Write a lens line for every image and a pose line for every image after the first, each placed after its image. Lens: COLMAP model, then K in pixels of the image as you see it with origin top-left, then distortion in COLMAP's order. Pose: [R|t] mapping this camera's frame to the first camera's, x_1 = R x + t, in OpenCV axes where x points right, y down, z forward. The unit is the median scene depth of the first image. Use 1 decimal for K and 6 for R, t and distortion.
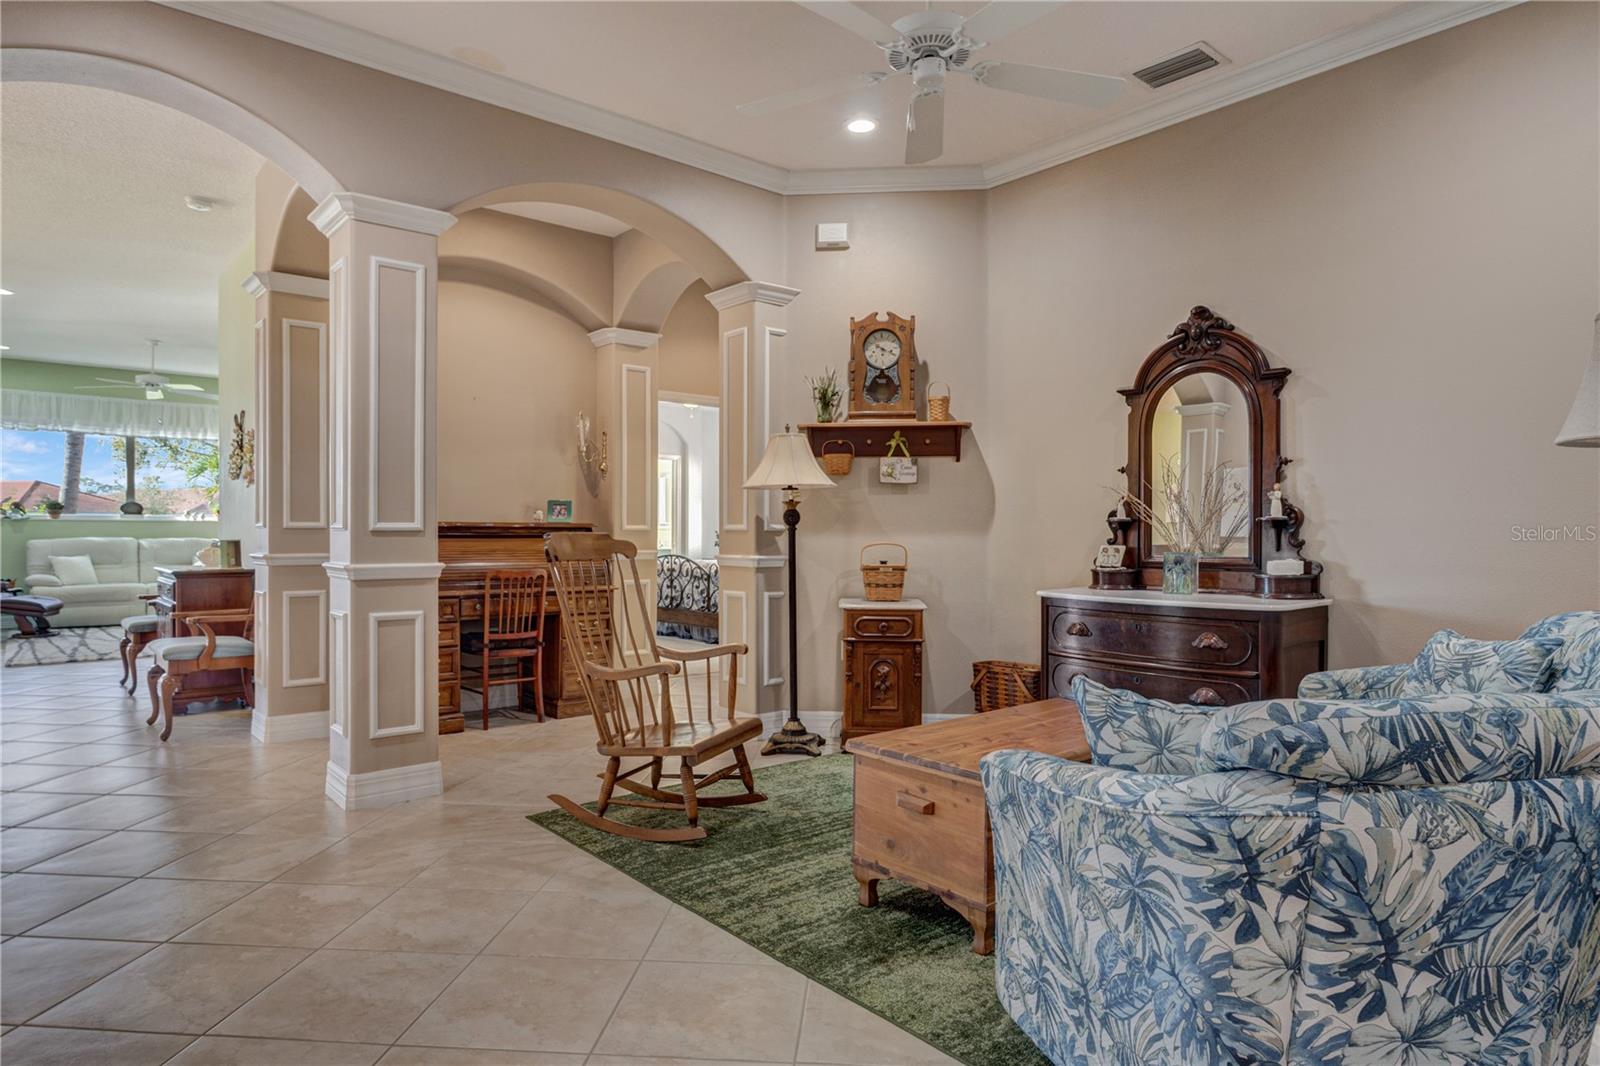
lens RADIAL K [[946.9, 0, 800.0], [0, 946.9, 533.0], [0, 0, 1]] dist [-0.003245, -0.003246]
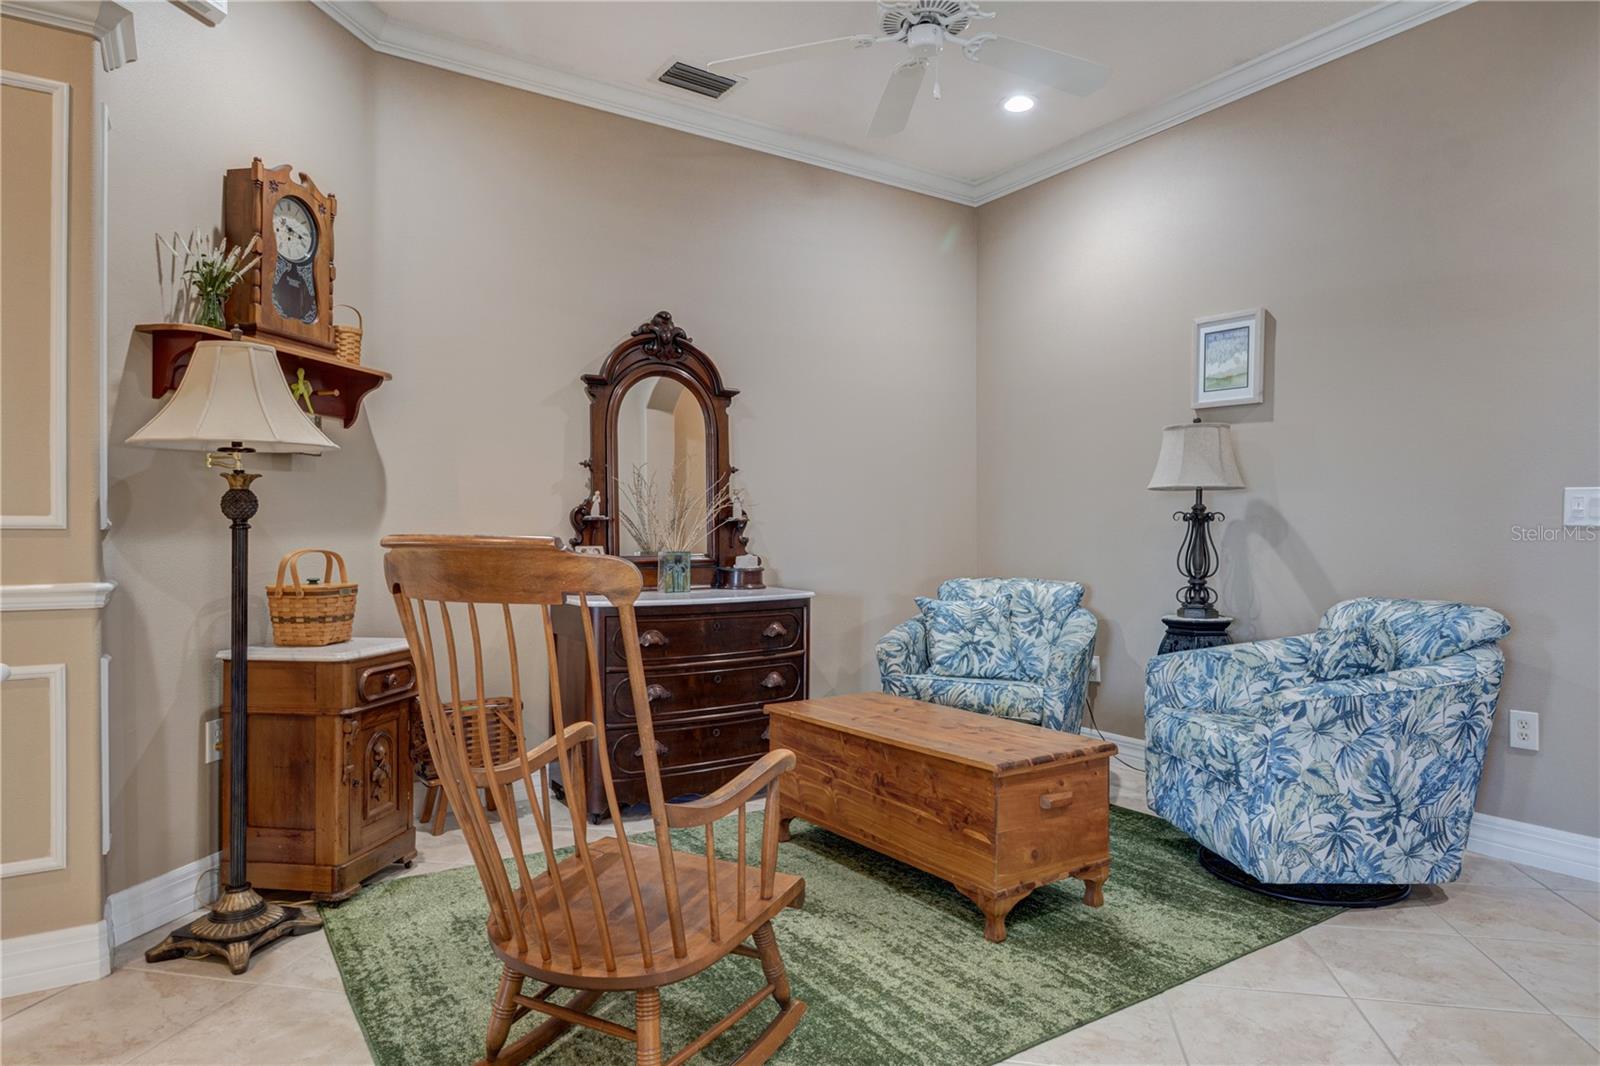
lens RADIAL K [[946.9, 0, 800.0], [0, 946.9, 533.0], [0, 0, 1]] dist [-0.003245, -0.003246]
pose [[0.104053, -0.000823, 0.994571, -0.578699], [0.002579, 0.999997, 0.000558, 0.000185], [-0.994568, 0.002507, 0.104055, 0.740858]]
